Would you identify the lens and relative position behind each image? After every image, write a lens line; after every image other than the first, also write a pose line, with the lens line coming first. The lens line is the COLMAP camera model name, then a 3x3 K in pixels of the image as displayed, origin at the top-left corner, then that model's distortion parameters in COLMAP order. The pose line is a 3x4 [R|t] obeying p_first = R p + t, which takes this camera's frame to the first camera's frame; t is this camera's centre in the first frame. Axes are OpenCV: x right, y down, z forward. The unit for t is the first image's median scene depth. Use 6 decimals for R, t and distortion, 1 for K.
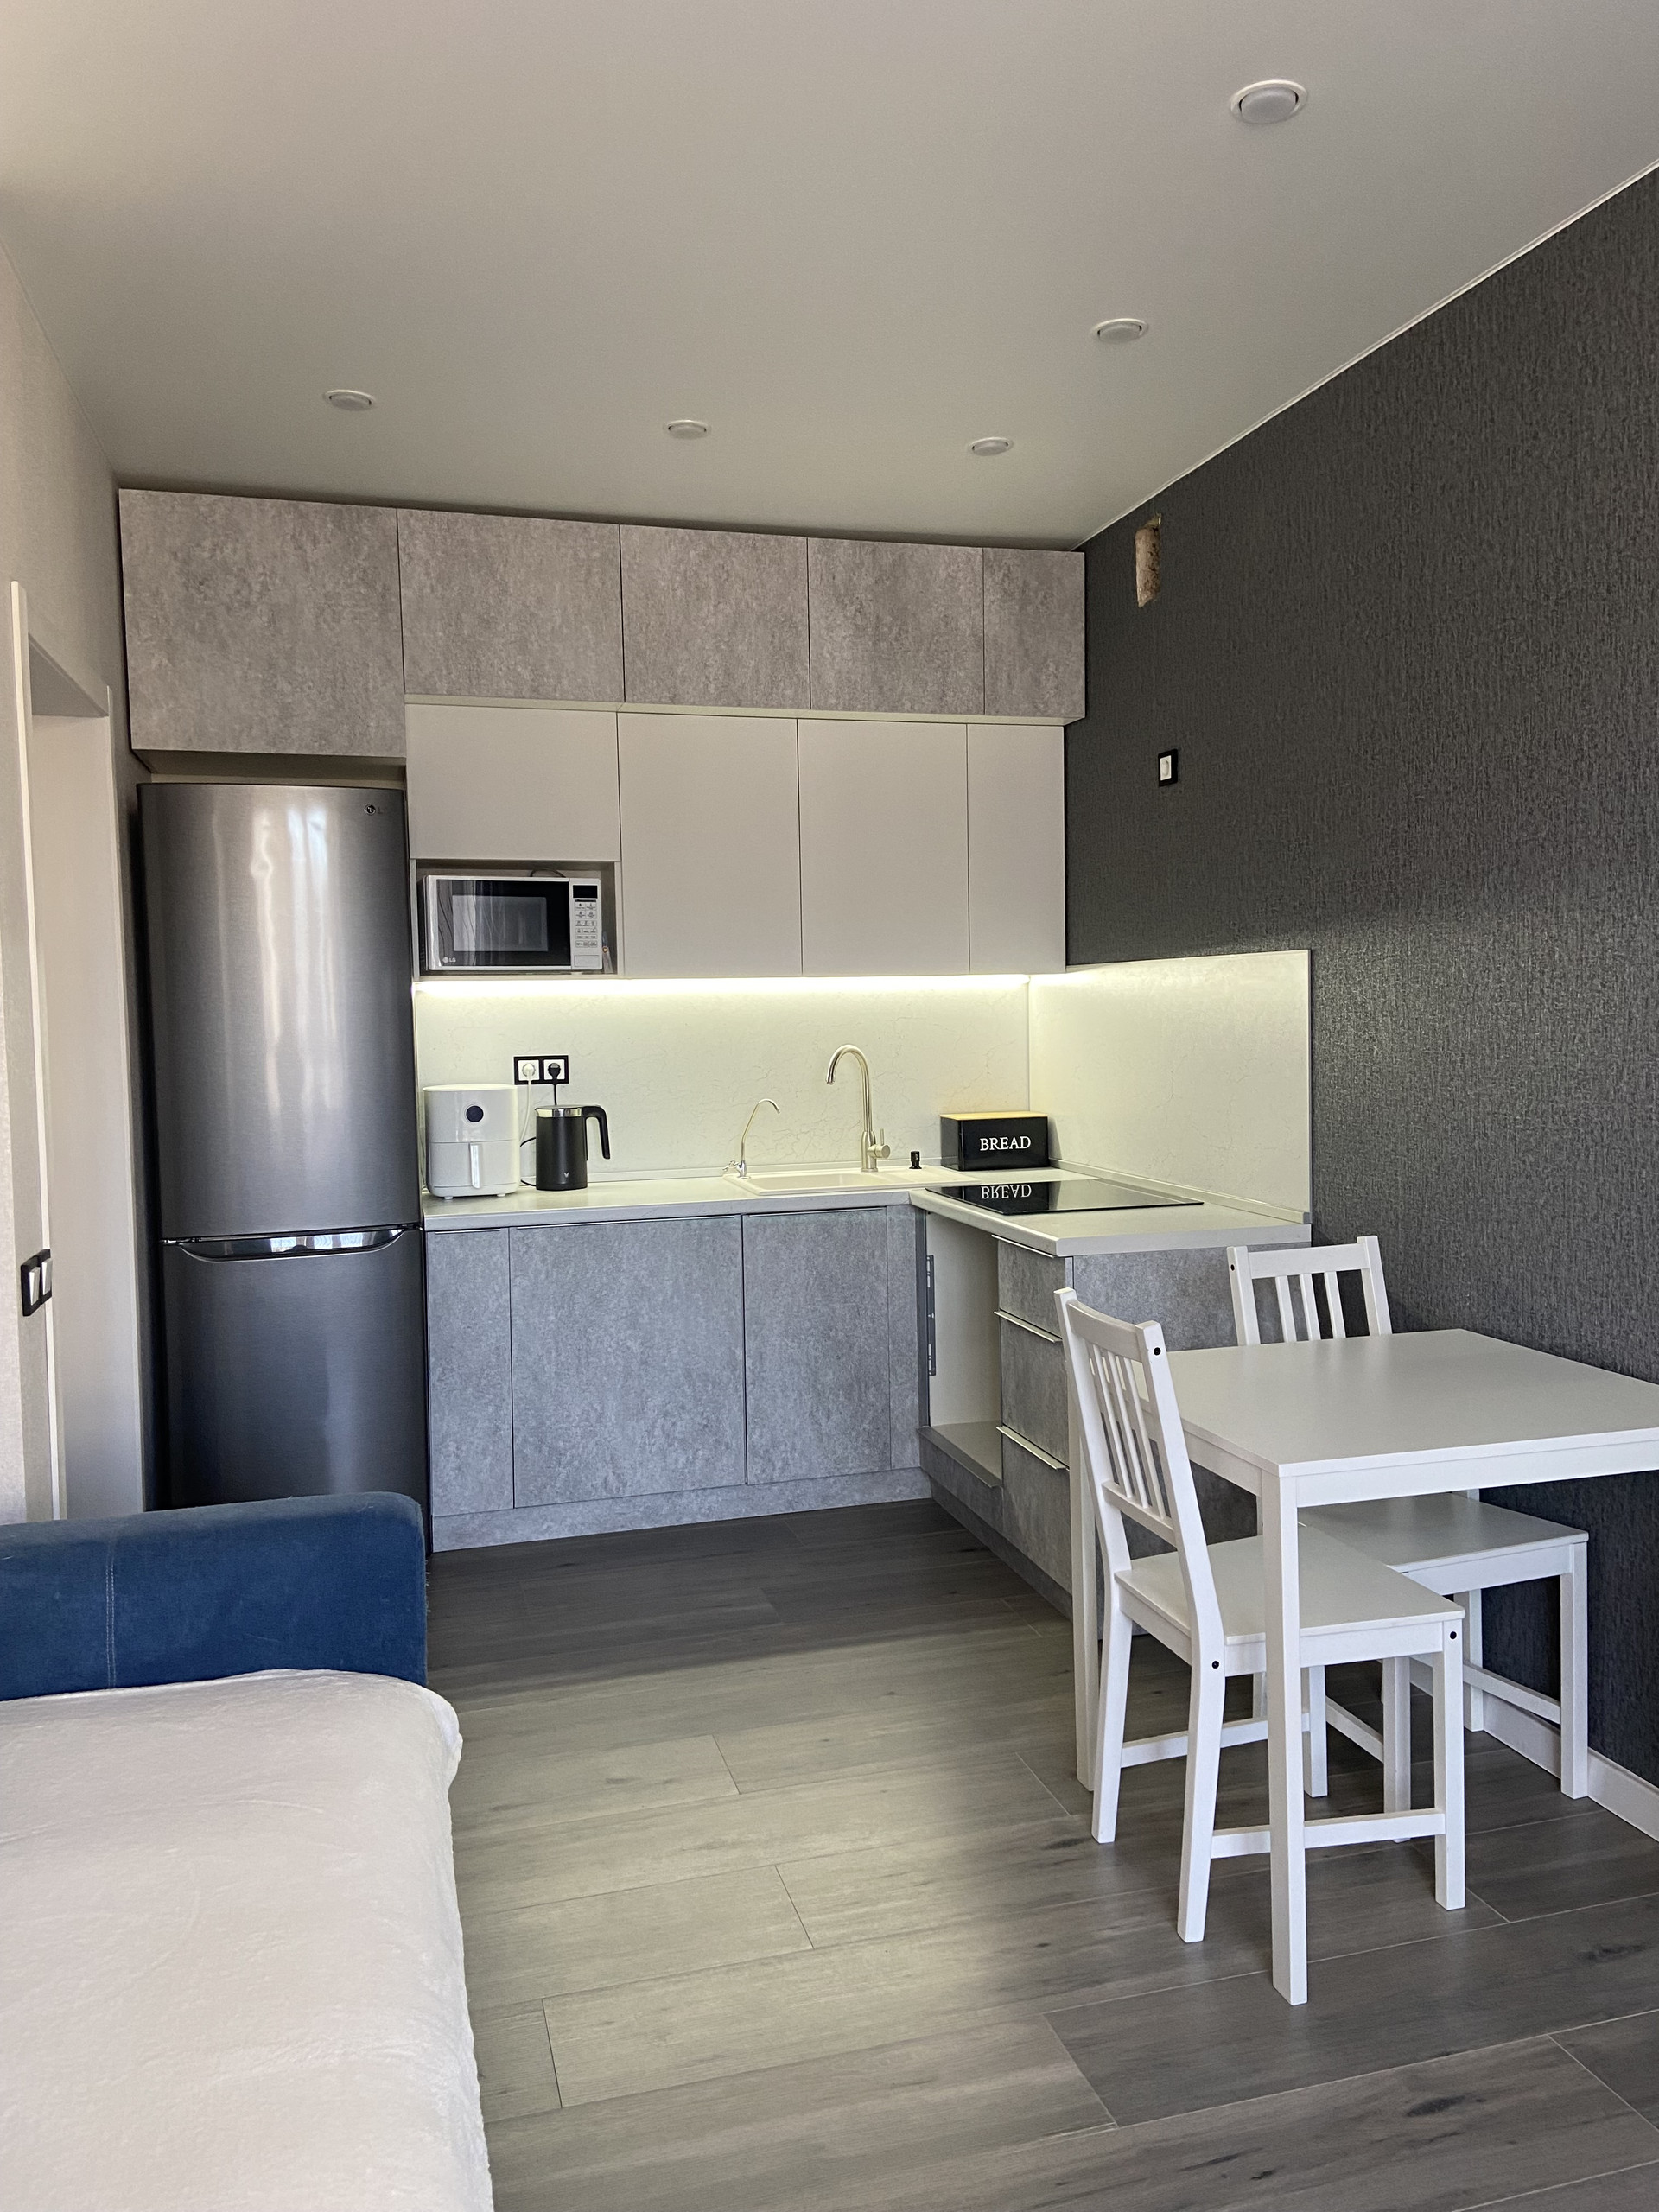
lens RADIAL K [[1672.2, 0, 828.7], [0, 1672.2, 1097.7], [0, 0, 1]] dist [0.150525, -0.212753]
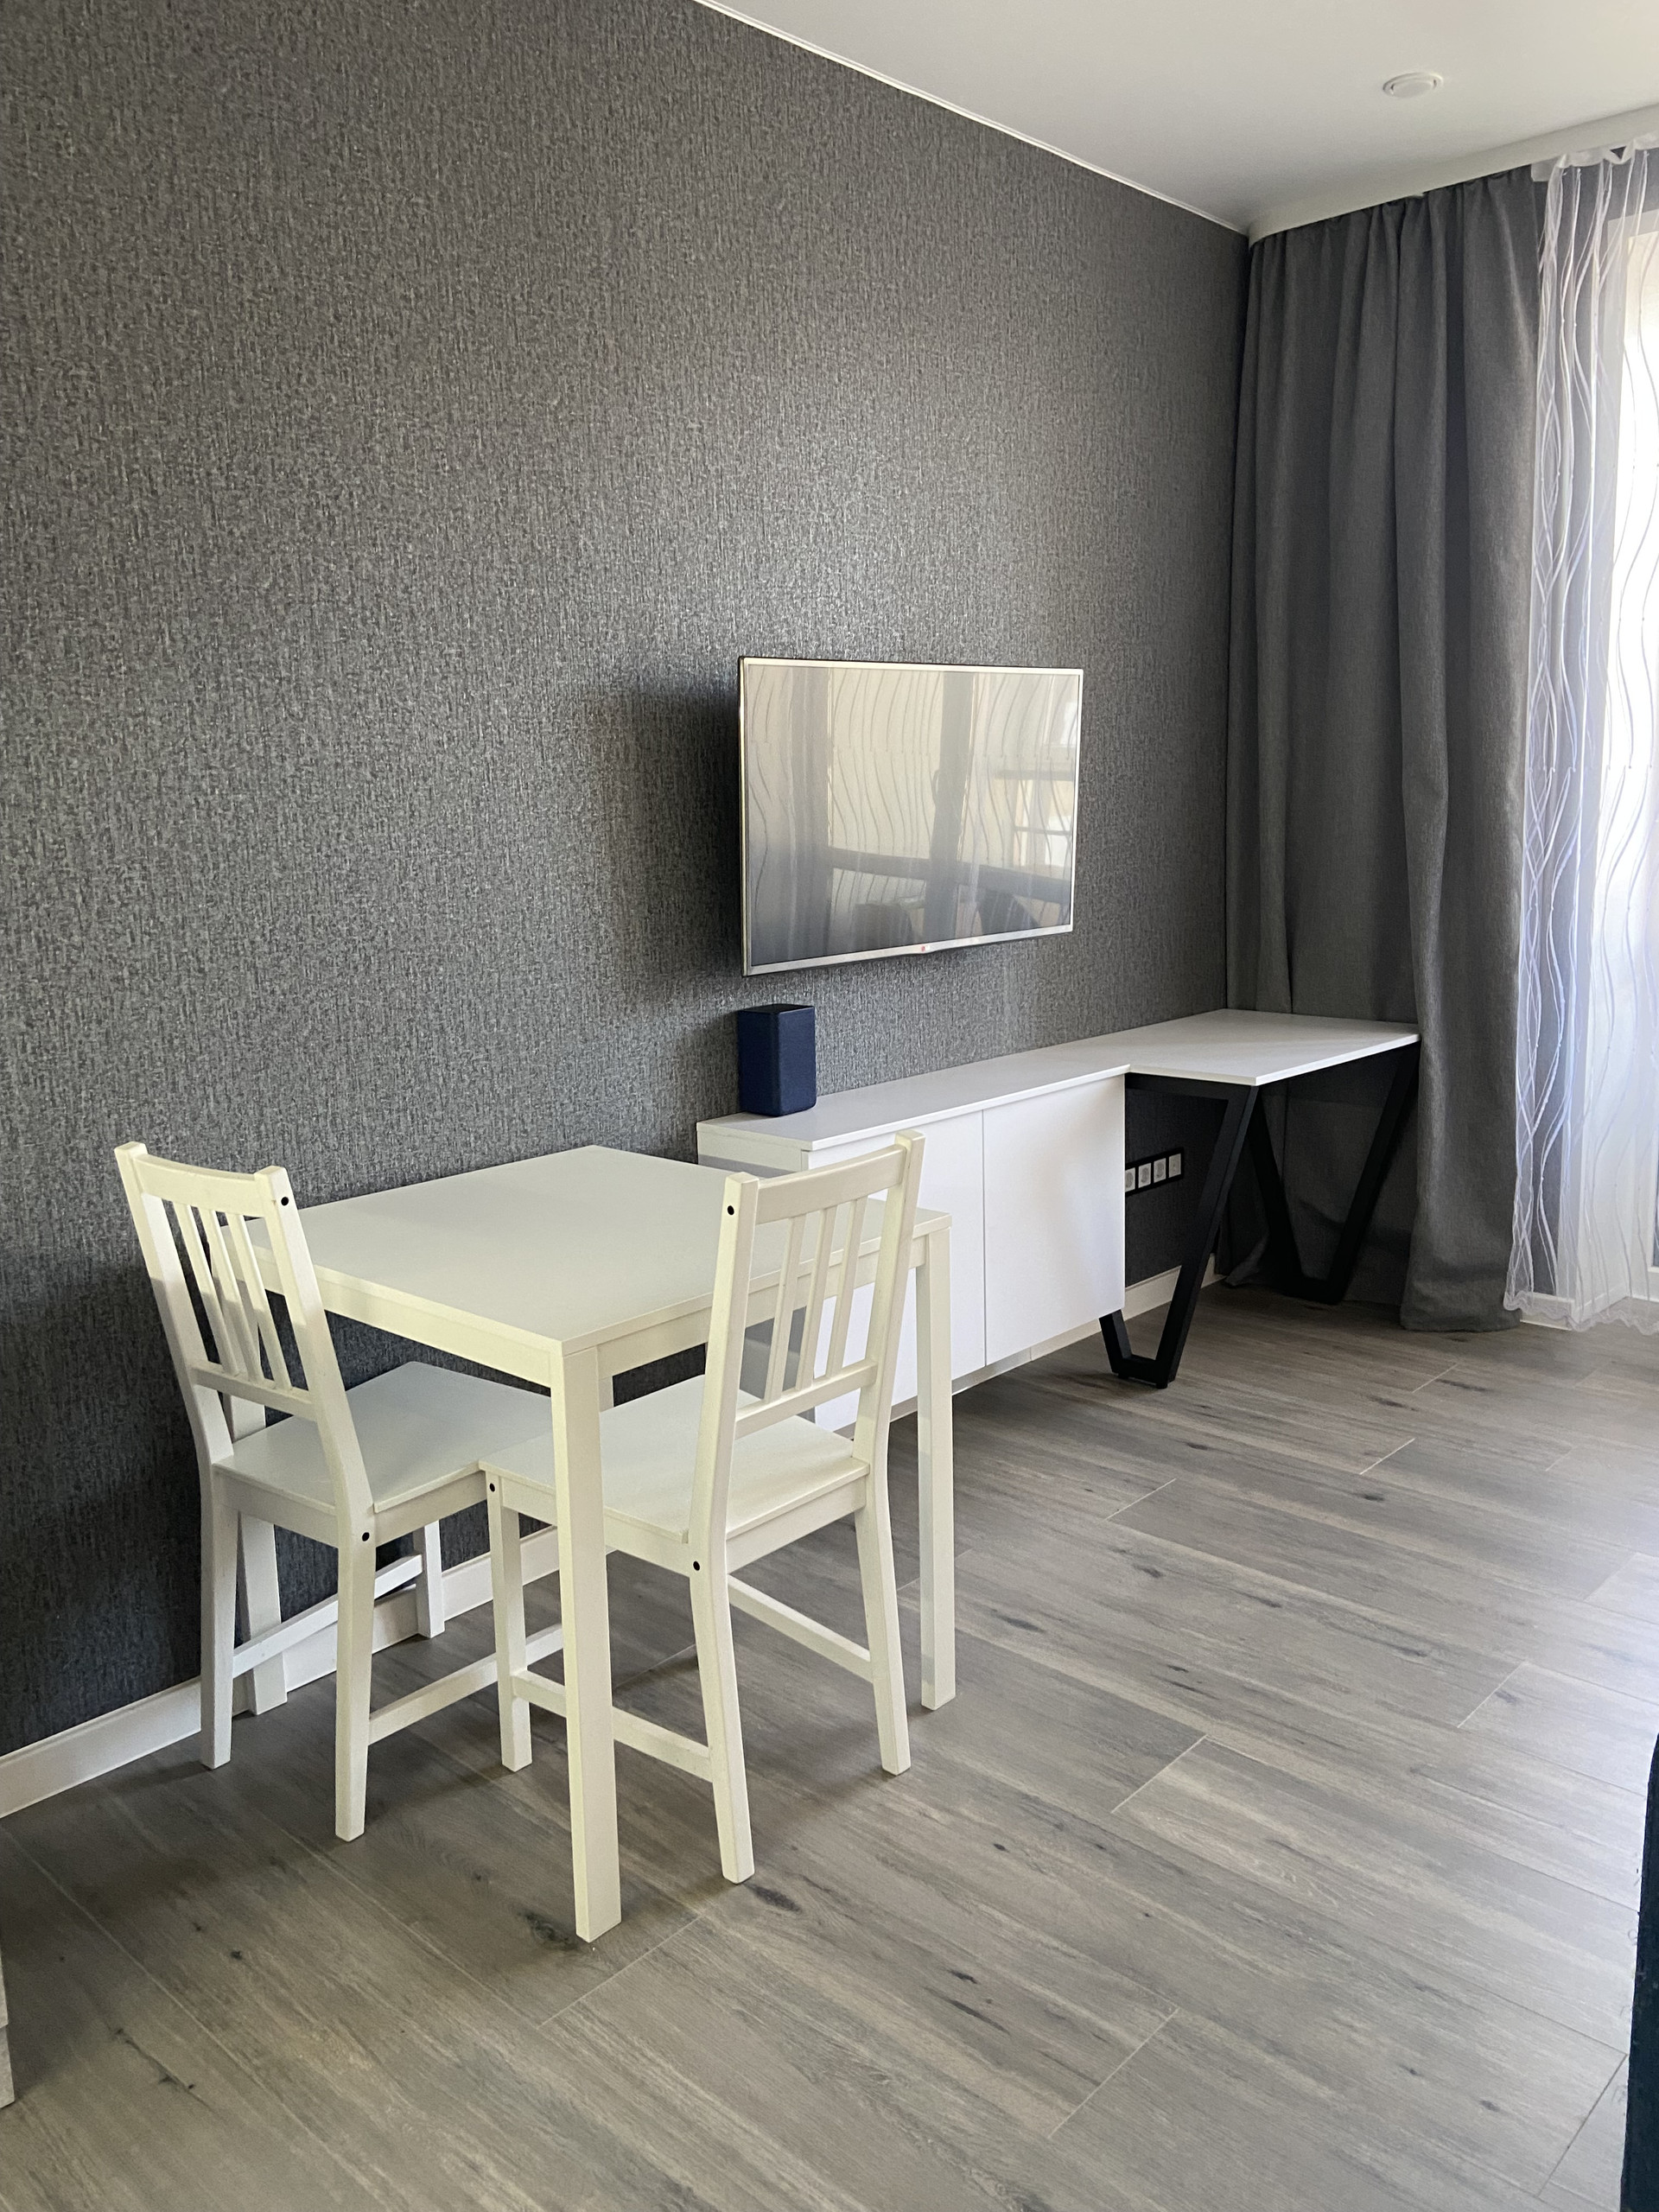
lens RADIAL K [[1672.2, 0, 828.7], [0, 1672.2, 1097.7], [0, 0, 1]] dist [0.150525, -0.212753]
pose [[-0.526725, -0.124425, 0.840880, -0.269634], [0.080641, 0.977453, 0.195147, -0.031840], [-0.846202, 0.170598, -0.504815, 0.751728]]
